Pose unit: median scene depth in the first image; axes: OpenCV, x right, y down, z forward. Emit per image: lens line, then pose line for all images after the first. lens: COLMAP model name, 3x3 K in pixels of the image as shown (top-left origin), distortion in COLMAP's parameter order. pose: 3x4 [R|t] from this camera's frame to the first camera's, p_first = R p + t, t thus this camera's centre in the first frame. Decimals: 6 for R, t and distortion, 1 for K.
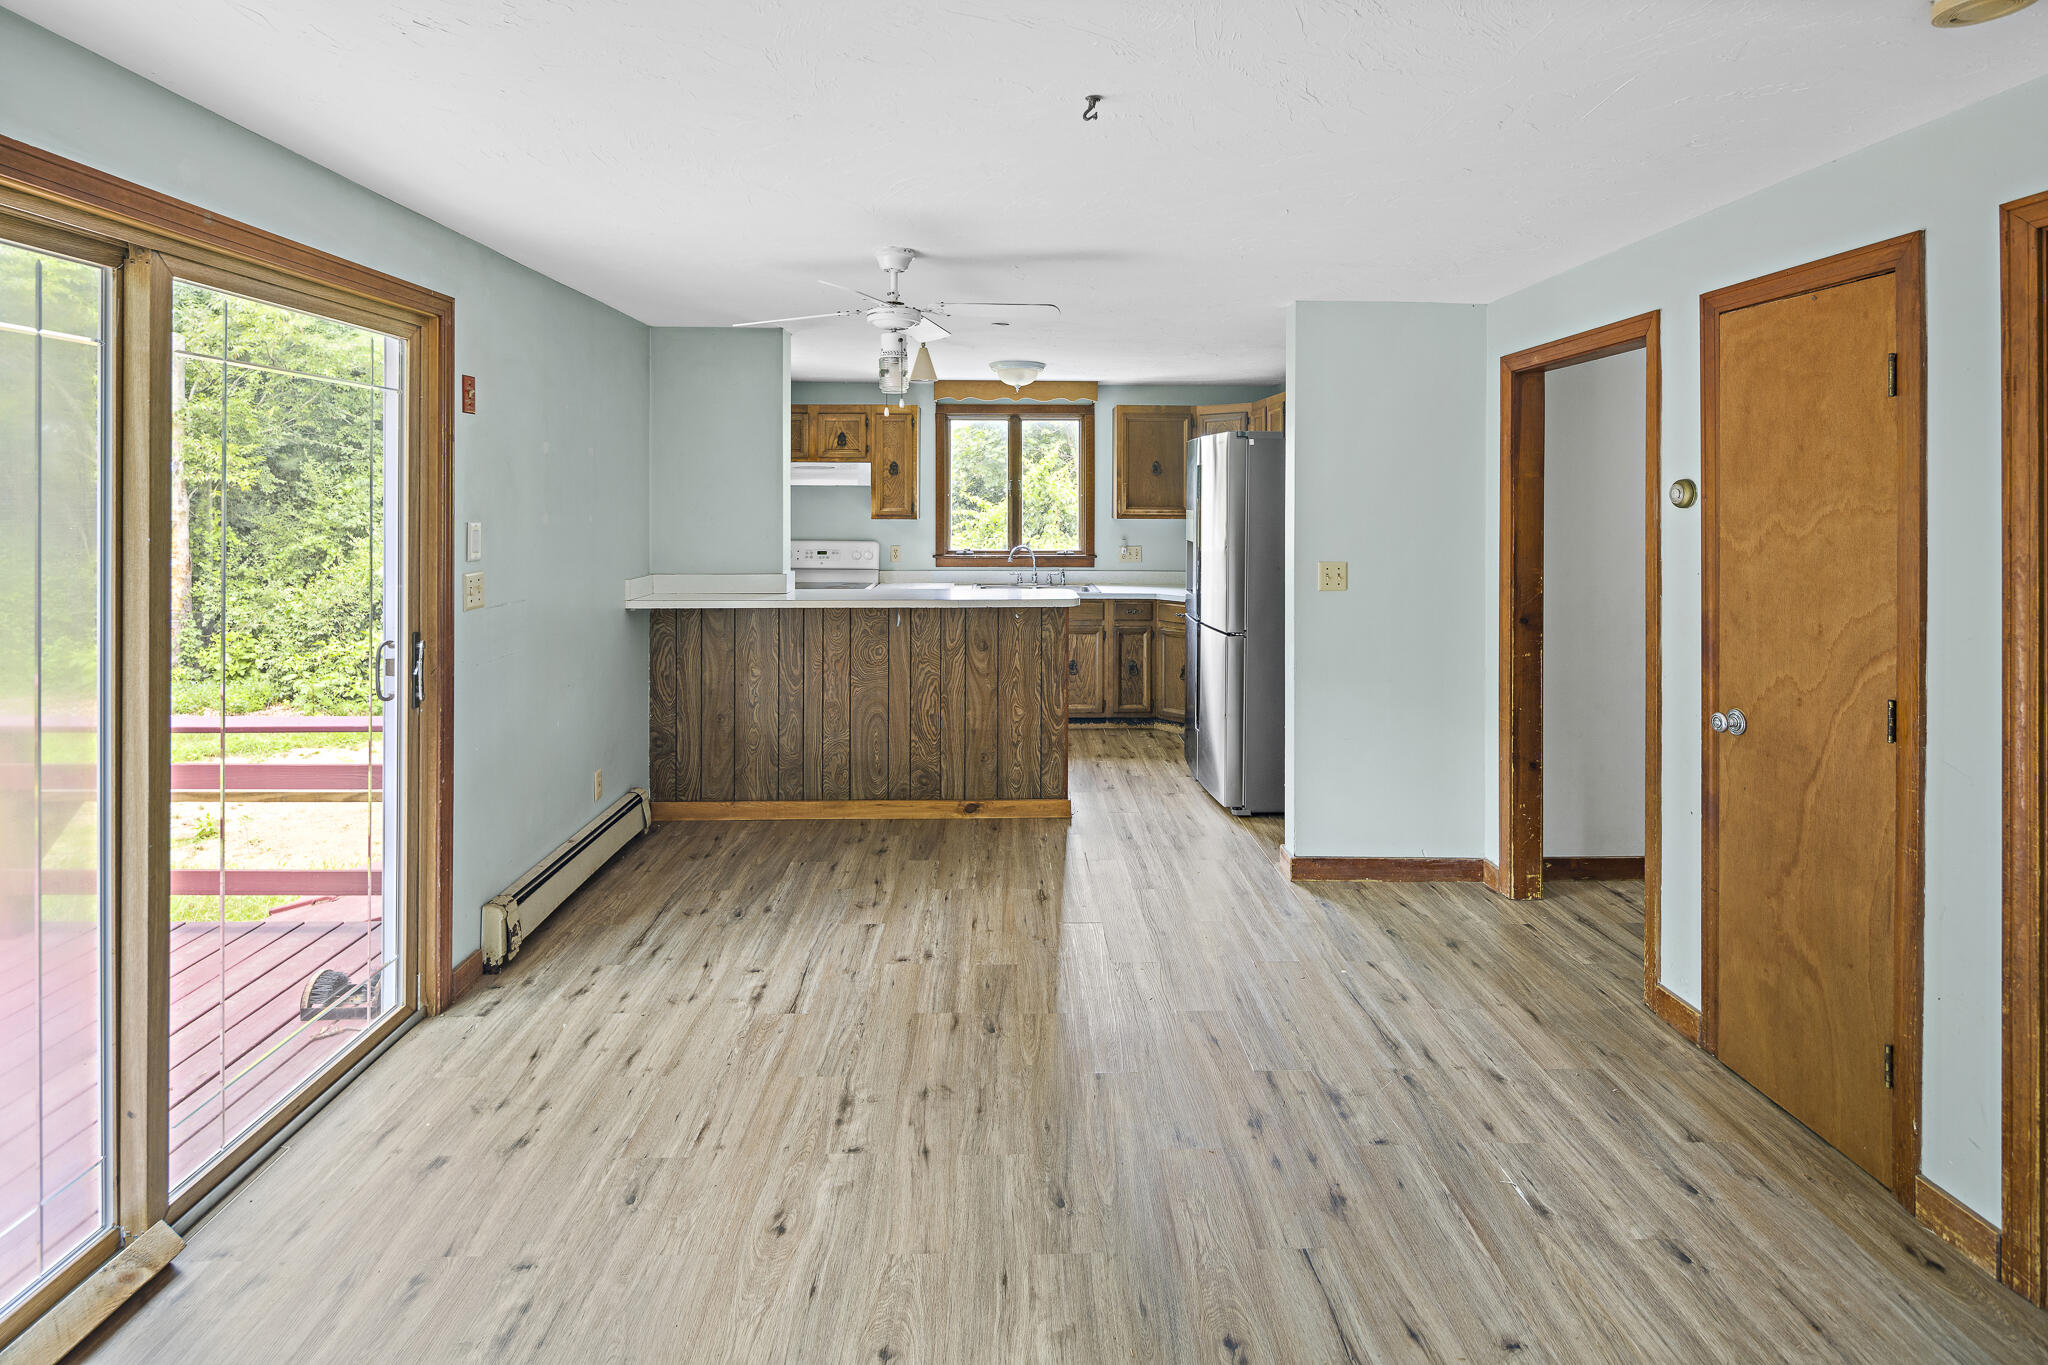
lens RADIAL K [[1003.3, 0, 1024.8], [0, 1003.3, 501.0], [0, 0, 1]] dist [0.008154, -0.005180]
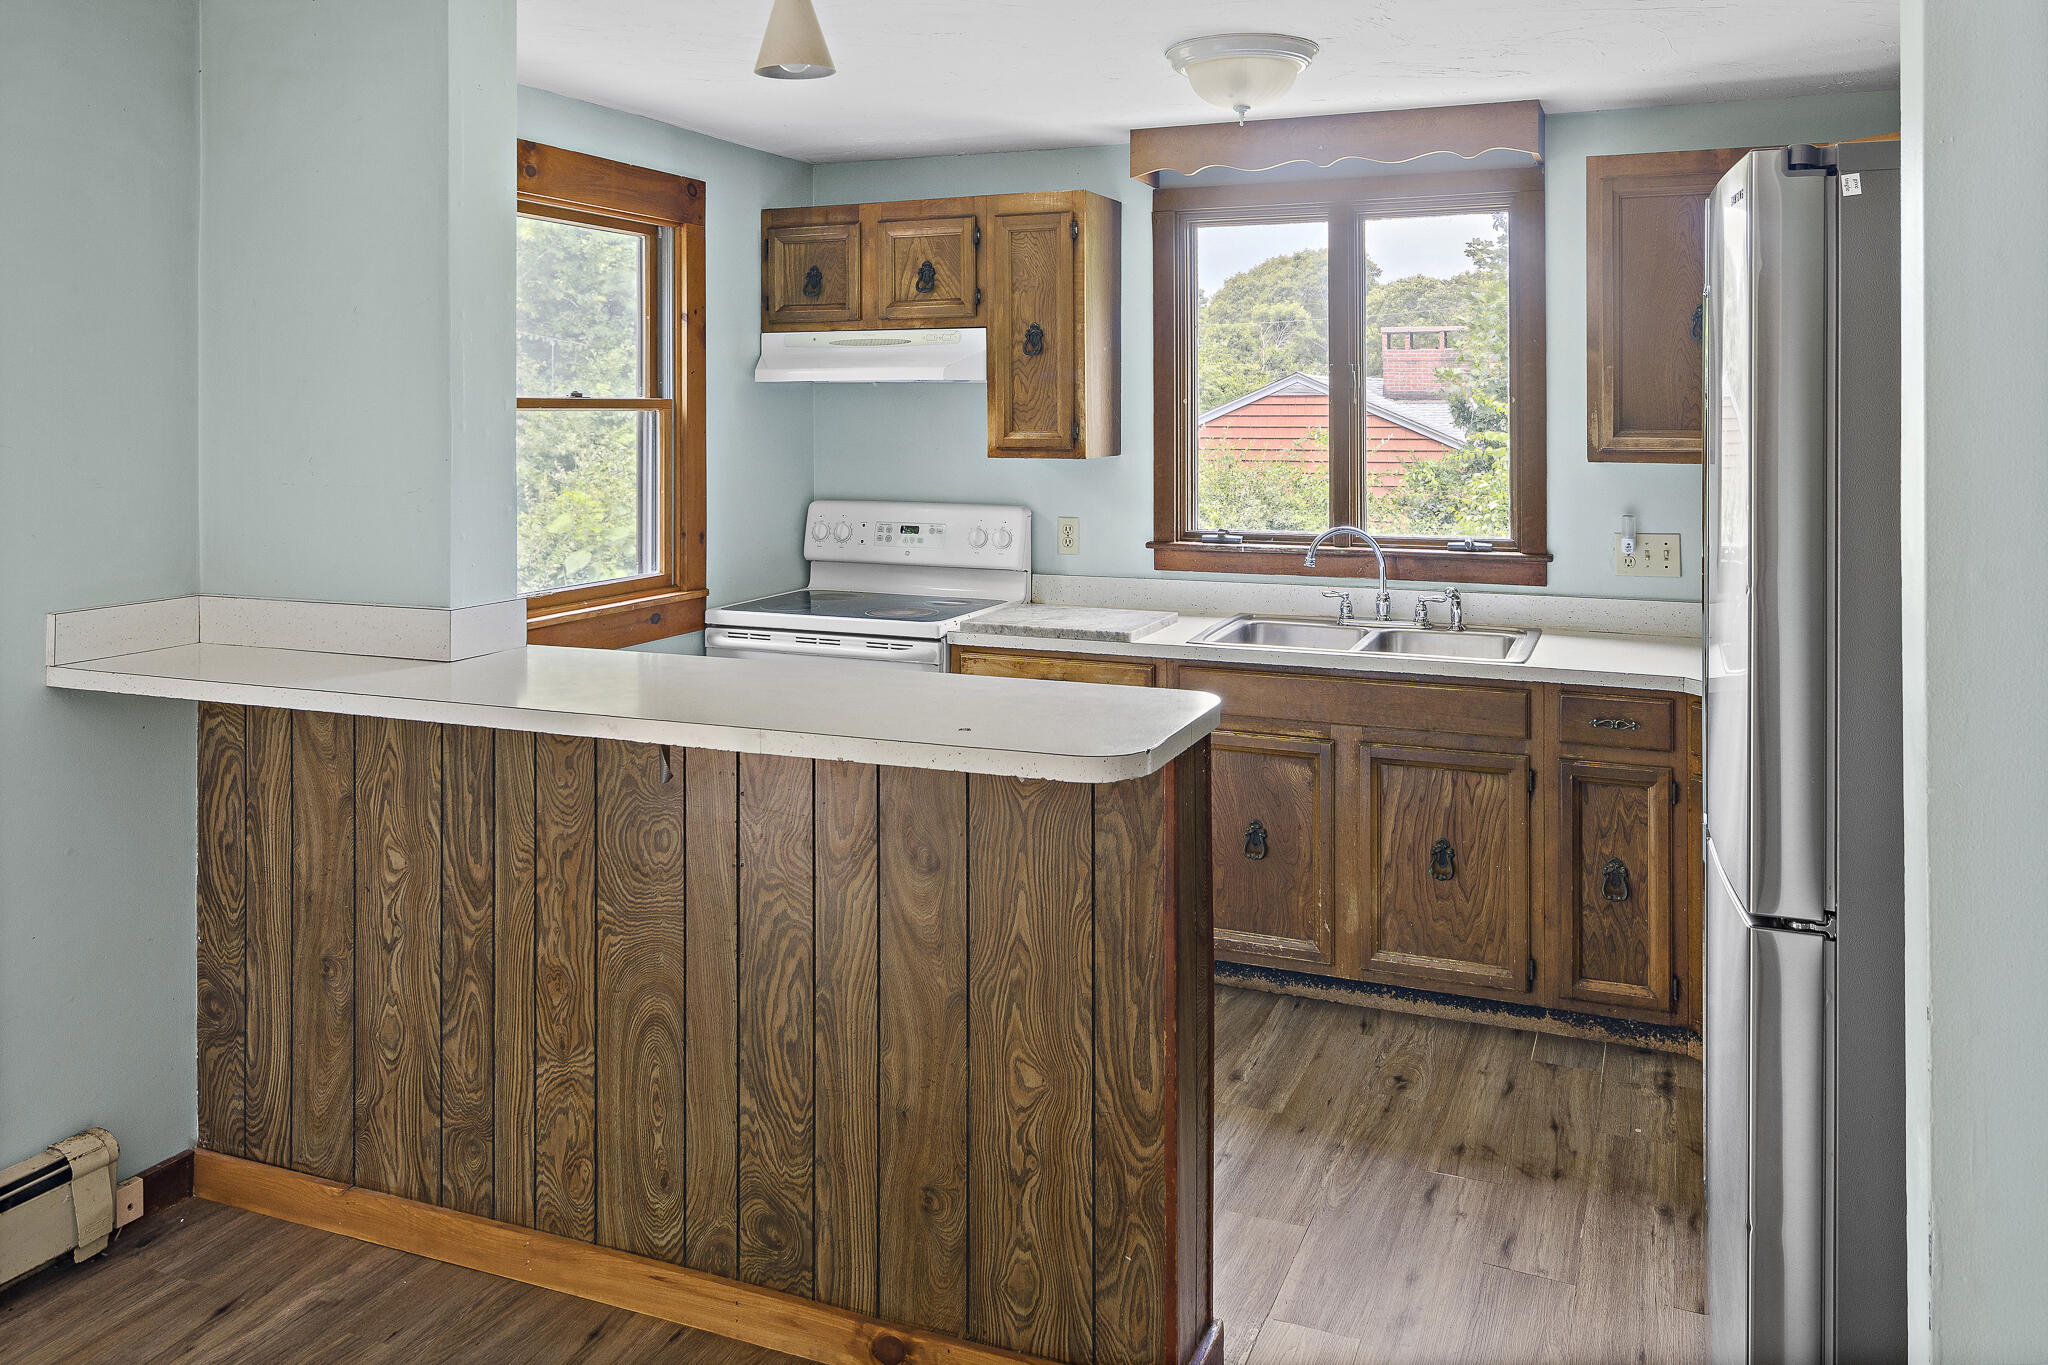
lens RADIAL K [[1550.8, 0, 1011.0], [0, 1550.8, 402.8], [0, 0, 1]] dist [0.008069, -0.004814]
pose [[0.908780, -0.005737, -0.417235, 0.301011], [0.002245, 0.999958, -0.008859, 0.000276], [0.417269, 0.007115, 0.908755, 0.842360]]
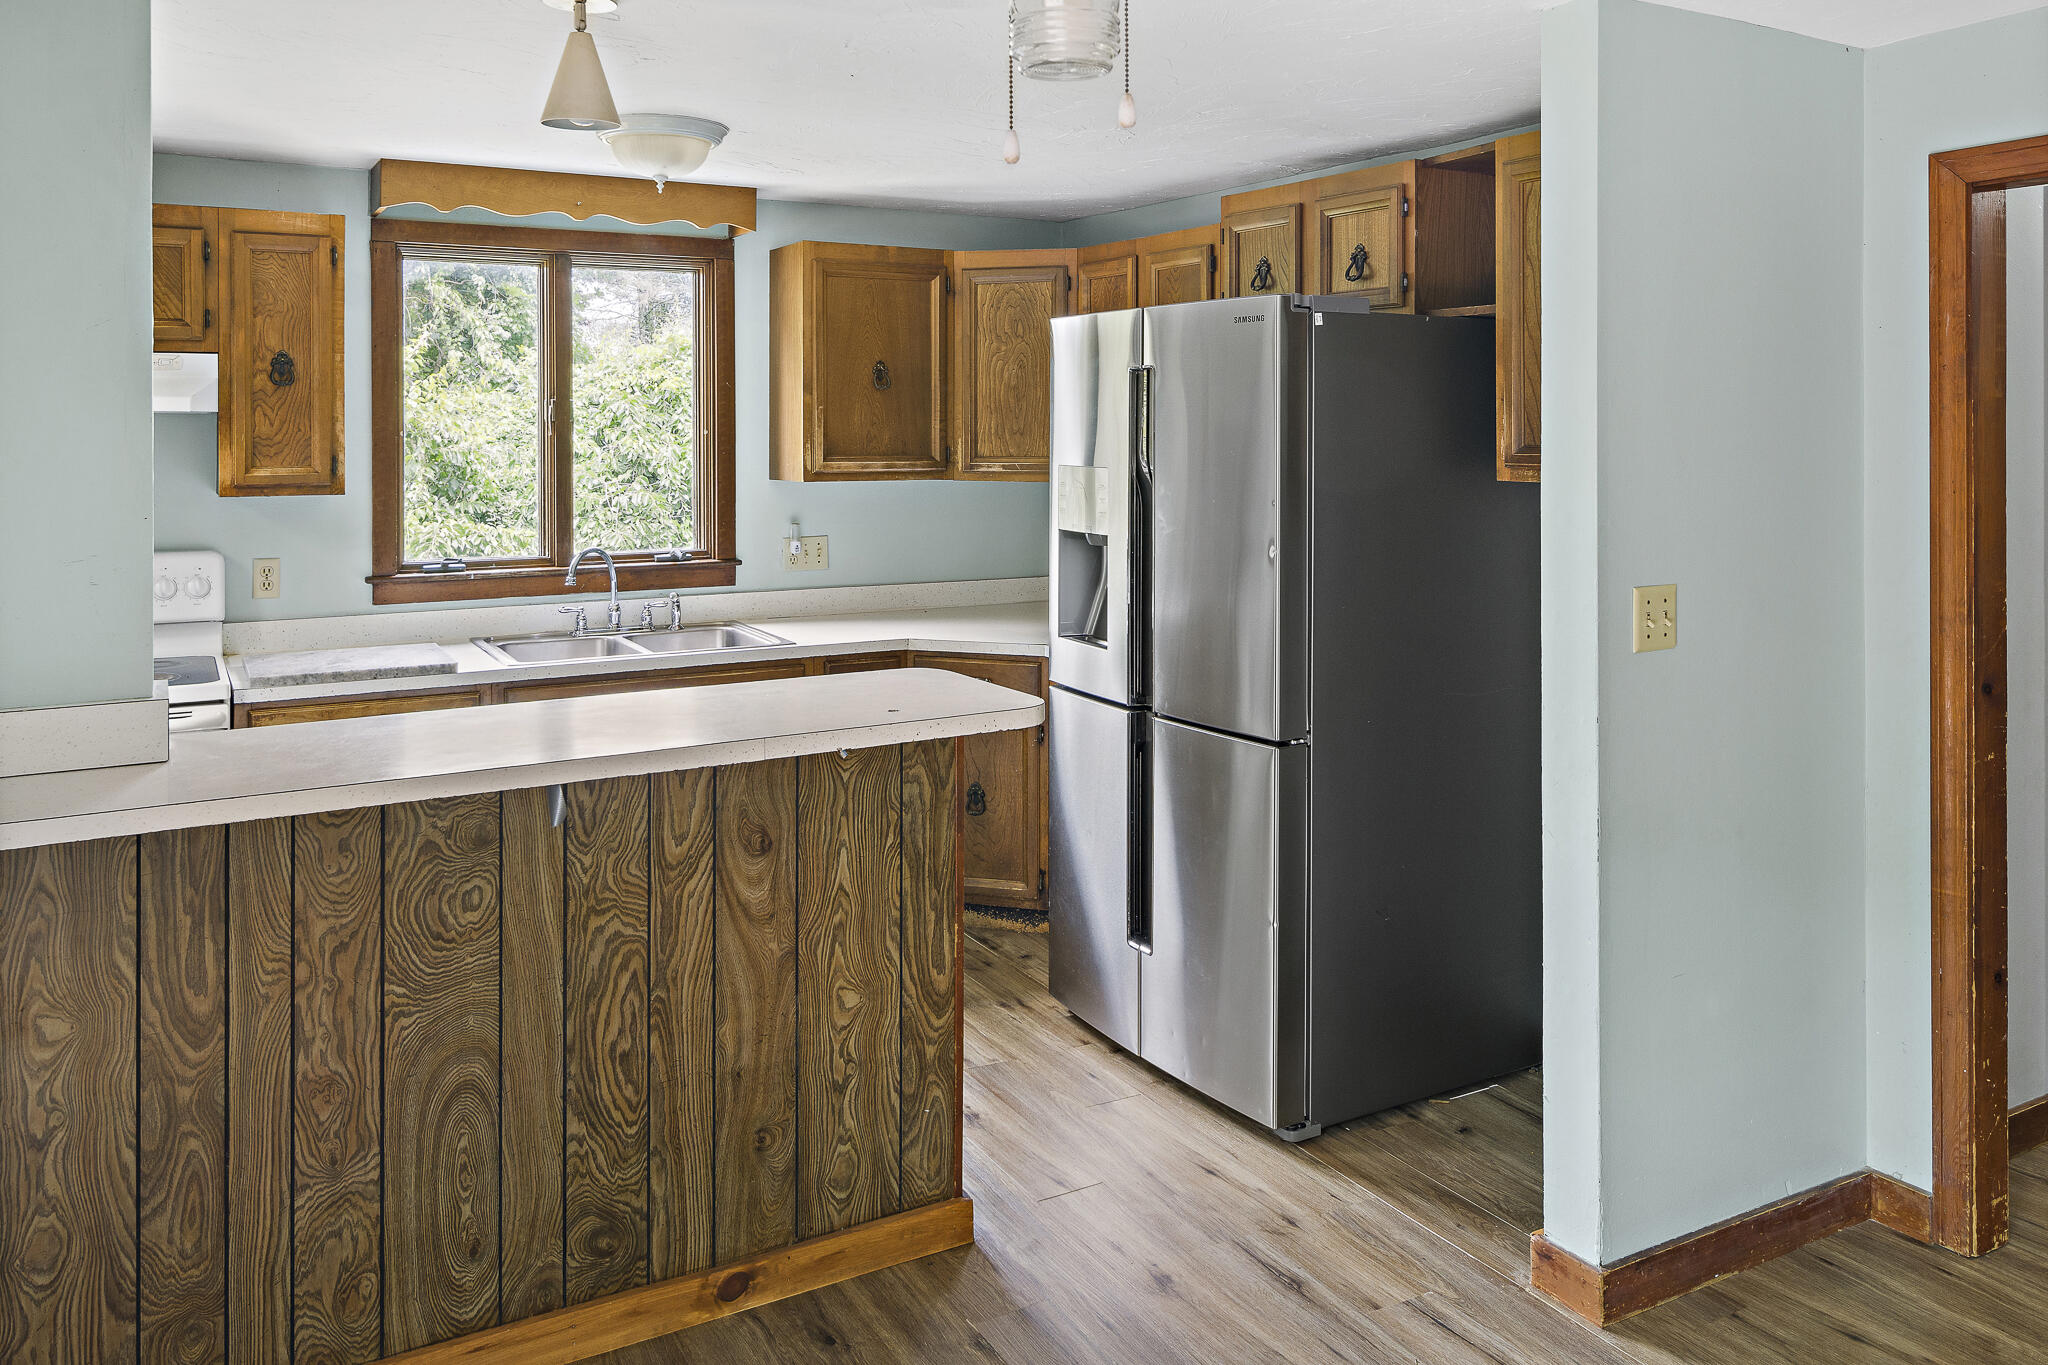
lens RADIAL K [[1550.8, 0, 1025.4], [0, 1550.8, 420.3], [0, 0, 1]] dist [0.008069, -0.004814]
pose [[0.882572, -0.003663, 0.470164, -0.347401], [0.006772, 0.999965, -0.004920, -0.015715], [-0.470129, 0.007526, 0.882565, 0.672560]]
